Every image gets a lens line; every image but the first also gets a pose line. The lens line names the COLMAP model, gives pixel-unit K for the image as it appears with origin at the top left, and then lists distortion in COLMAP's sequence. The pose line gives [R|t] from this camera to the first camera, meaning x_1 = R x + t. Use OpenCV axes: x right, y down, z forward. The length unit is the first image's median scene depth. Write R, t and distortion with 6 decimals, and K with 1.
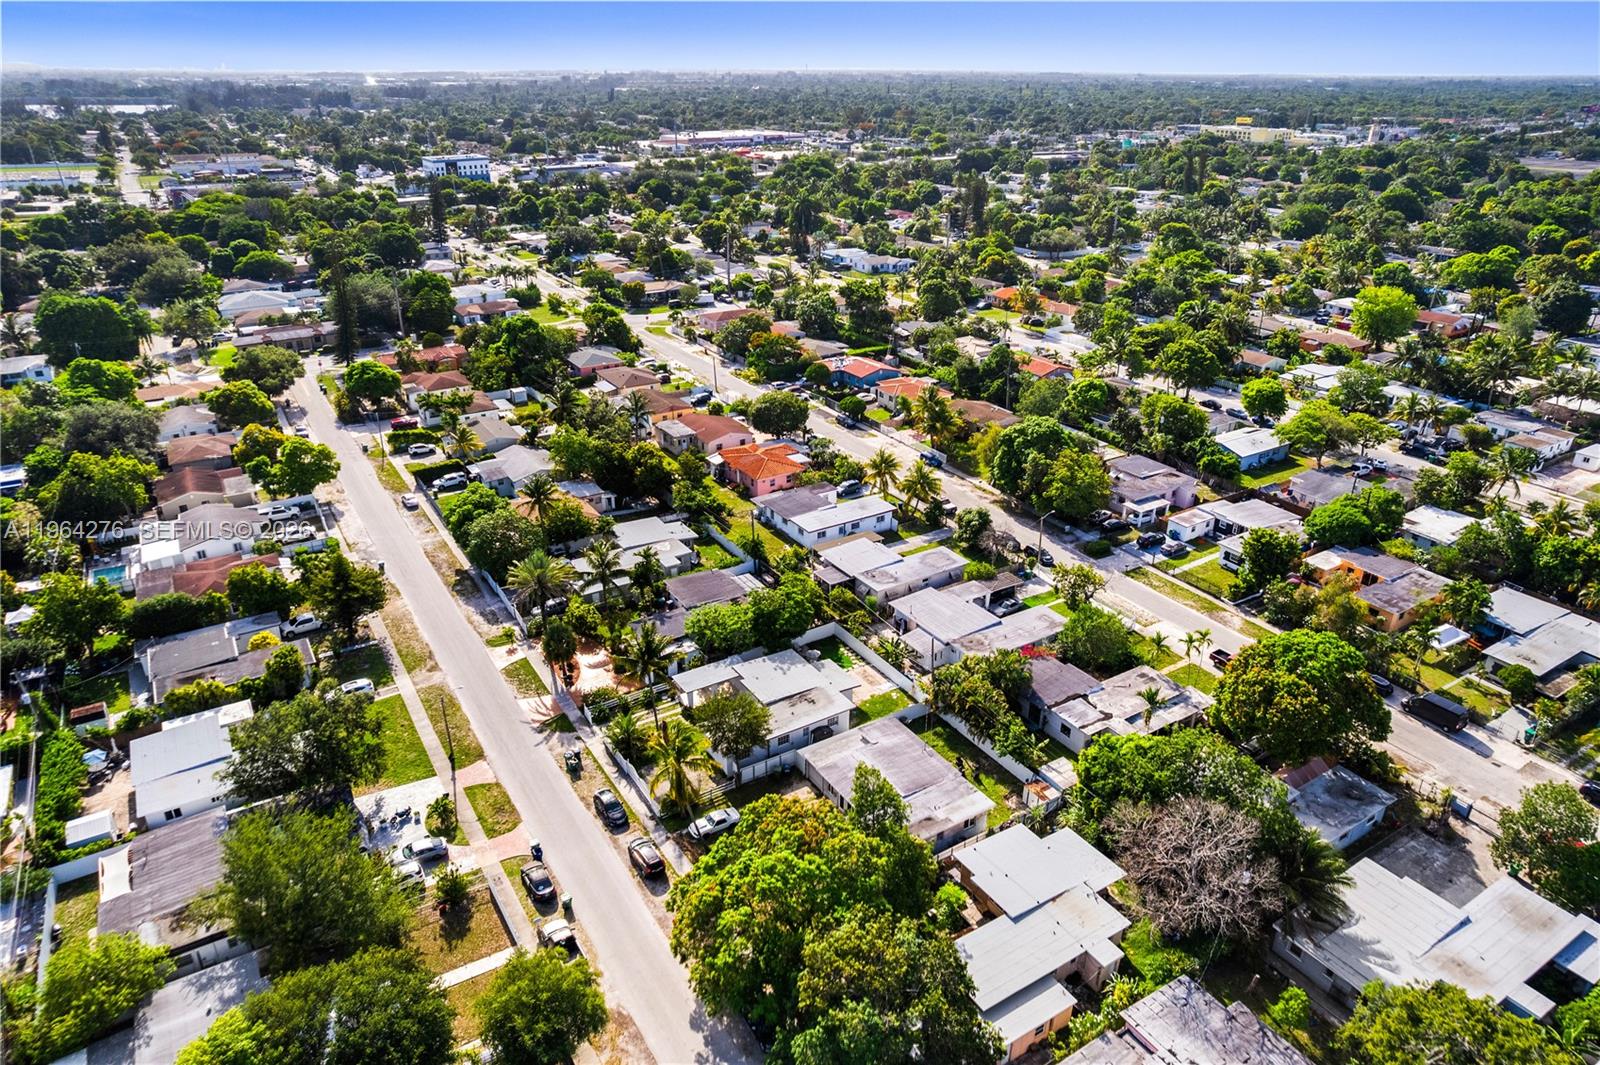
lens RADIAL K [[1023.1, 0, 800.0], [0, 1023.1, 532.5], [0, 0, 1]] dist [-0.078957, 0.072314]
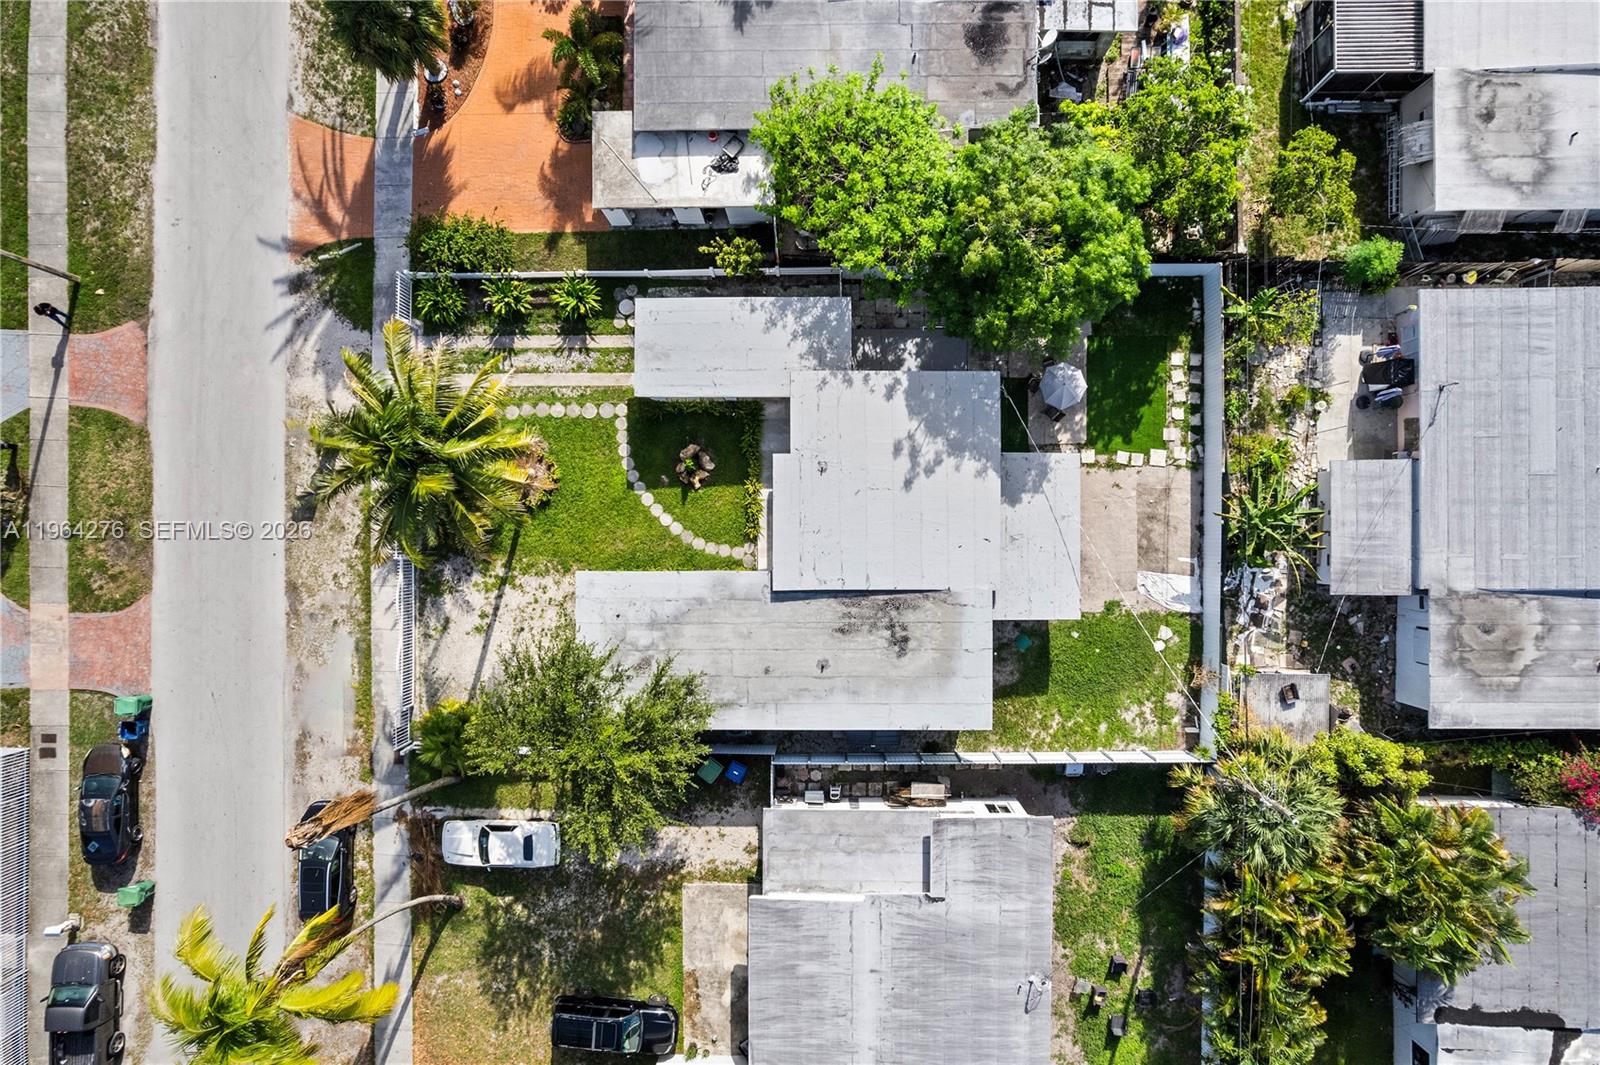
lens RADIAL K [[1023.1, 0, 800.0], [0, 1023.1, 532.5], [0, 0, 1]] dist [-0.078957, 0.072314]
pose [[0.854266, 0.519235, -0.024983, -0.027326], [-0.195495, 0.365425, 0.910081, -0.163684], [0.481675, -0.772567, 0.413678, 0.857876]]
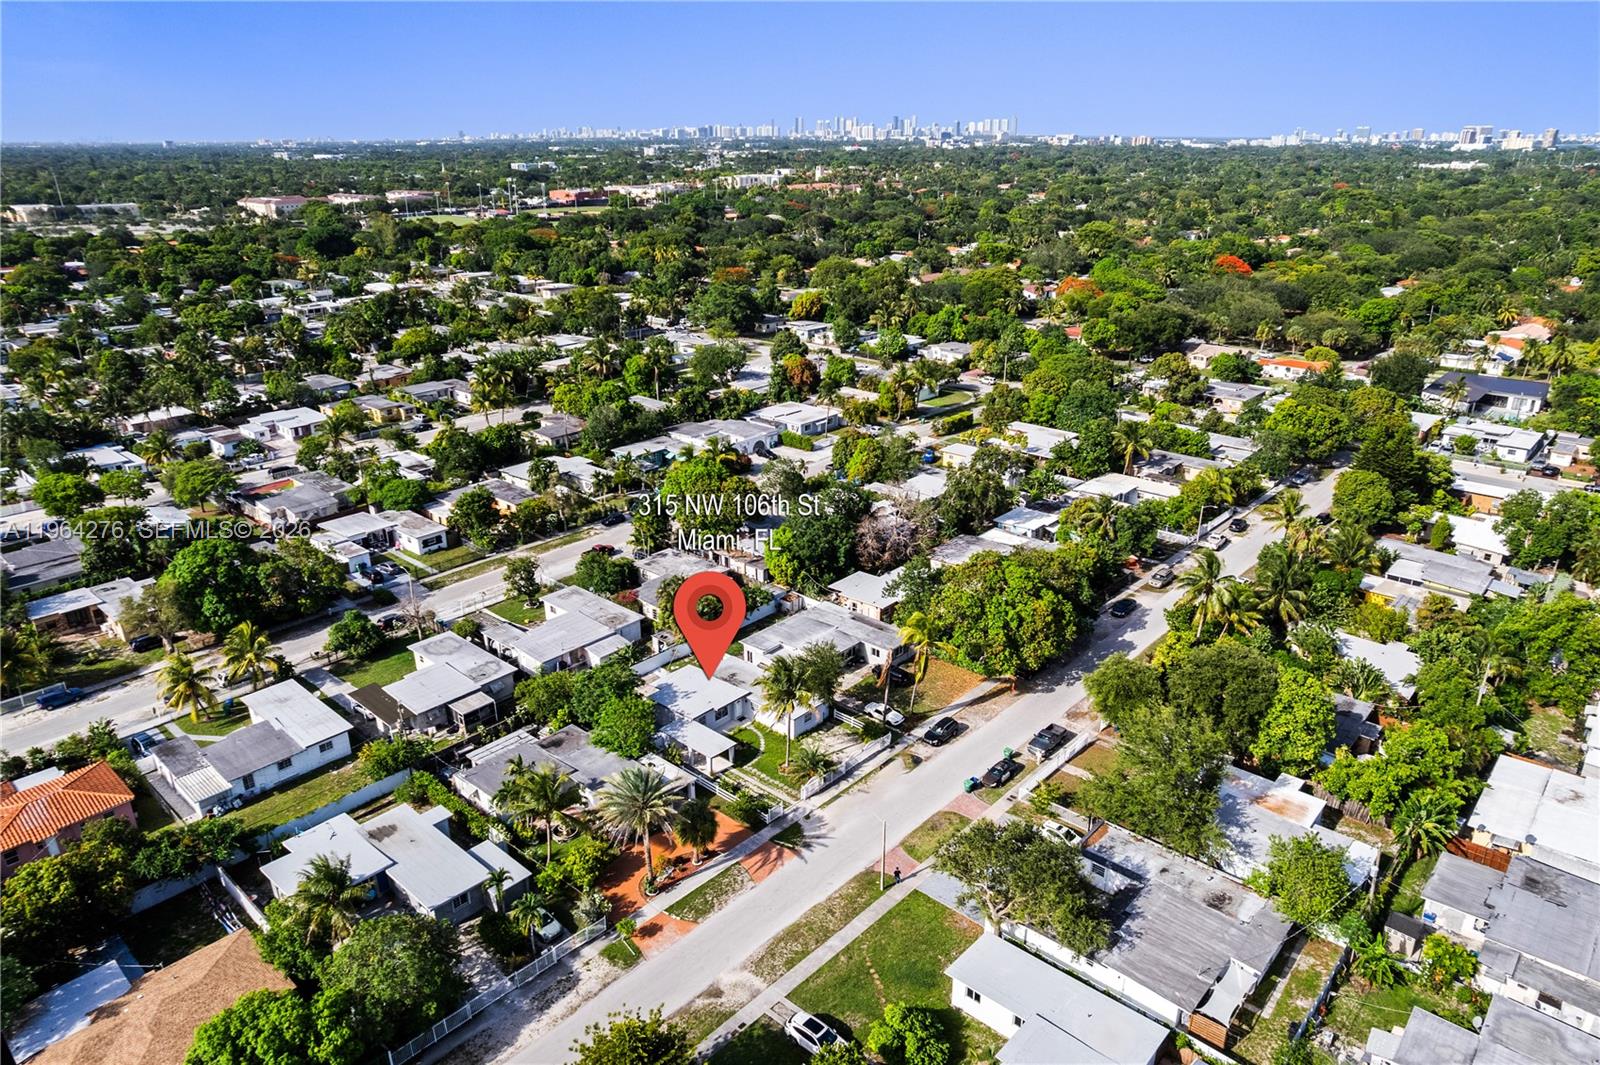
lens RADIAL K [[1020.8, 0, 800.0], [0, 1020.8, 532.5], [0, 0, 1]] dist [-0.028874, 0.000910]
pose [[-0.278838, -0.346237, 0.895750, -0.958345], [0.400550, 0.805807, 0.436159, -0.421520], [-0.872817, 0.480410, -0.086005, 0.949730]]
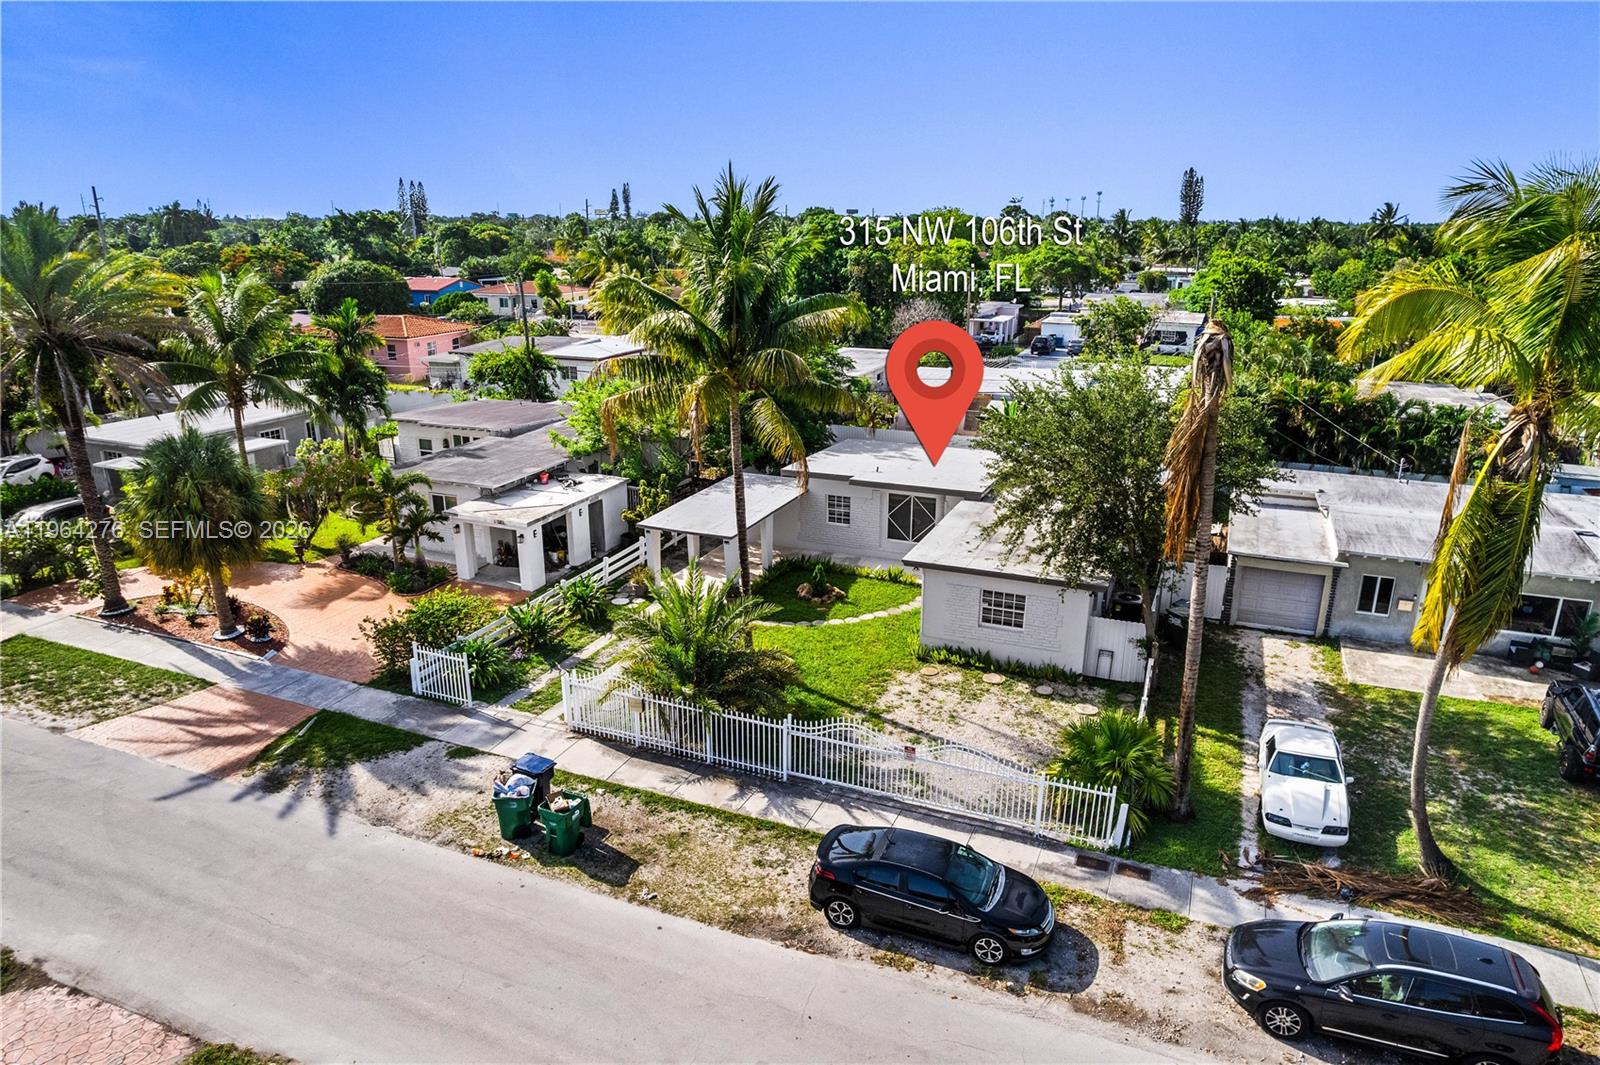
lens RADIAL K [[1023.1, 0, 800.0], [0, 1023.1, 532.5], [0, 0, 1]] dist [-0.078957, 0.072314]
pose [[0.808215, -0.177706, 0.561434, -0.275006], [0.244119, 0.968710, -0.044806, 0.178617], [-0.535905, 0.173270, 0.826307, 0.738401]]
